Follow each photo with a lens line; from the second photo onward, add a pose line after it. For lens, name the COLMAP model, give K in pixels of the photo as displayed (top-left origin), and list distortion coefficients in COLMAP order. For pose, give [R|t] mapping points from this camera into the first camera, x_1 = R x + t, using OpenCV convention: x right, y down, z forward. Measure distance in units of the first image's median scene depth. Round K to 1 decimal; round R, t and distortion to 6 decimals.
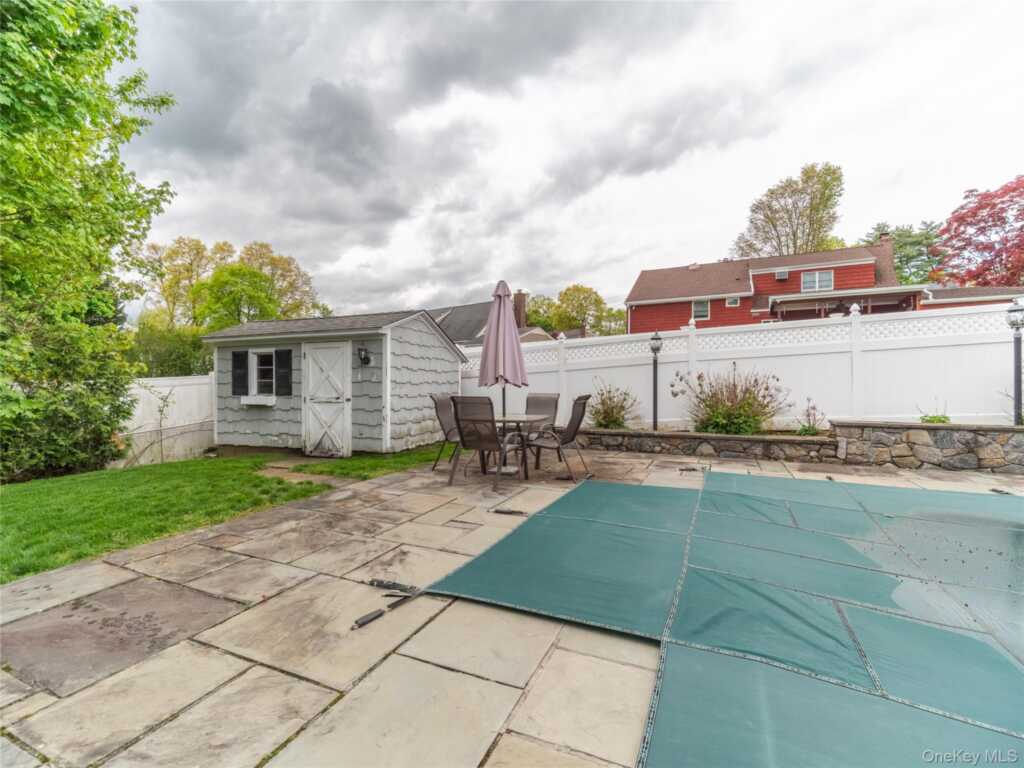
lens RADIAL K [[456.1, 0, 508.7], [0, 456.1, 381.0], [0, 0, 1]] dist [0.001982, -0.005529]
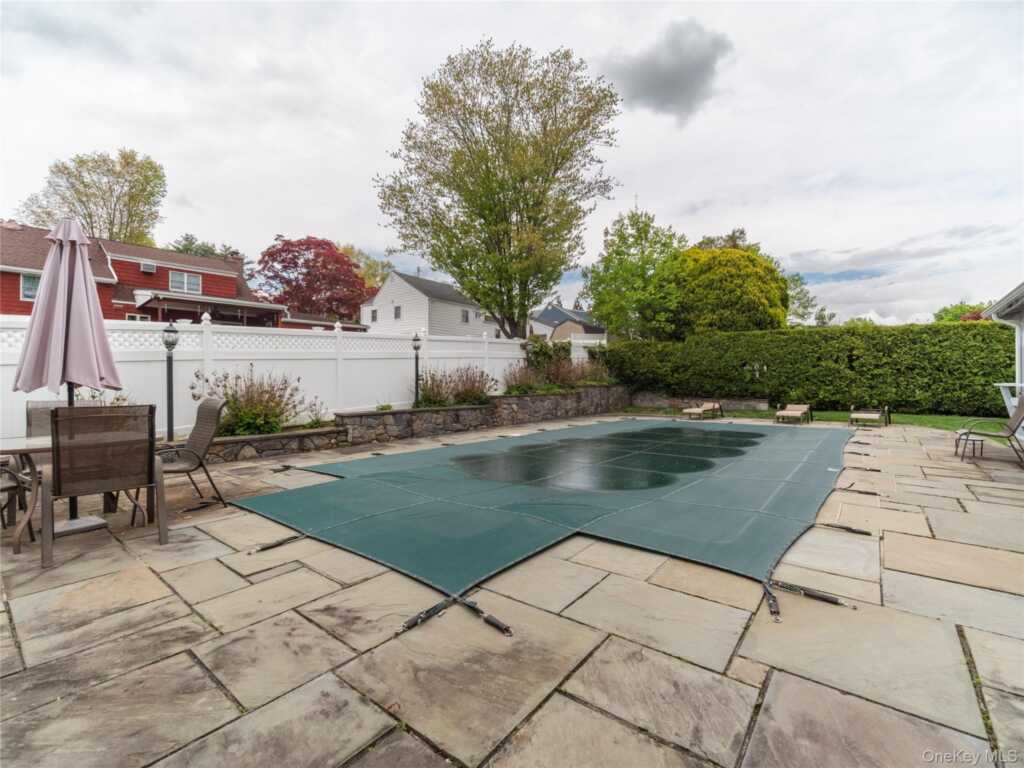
lens RADIAL K [[456.1, 0, 508.7], [0, 456.1, 381.0], [0, 0, 1]] dist [0.001982, -0.005529]
pose [[0.245126, 0.001678, 0.969490, -0.415508], [0.003054, 0.999992, -0.002502, 0.002629], [-0.969486, 0.003574, 0.245119, 0.248142]]
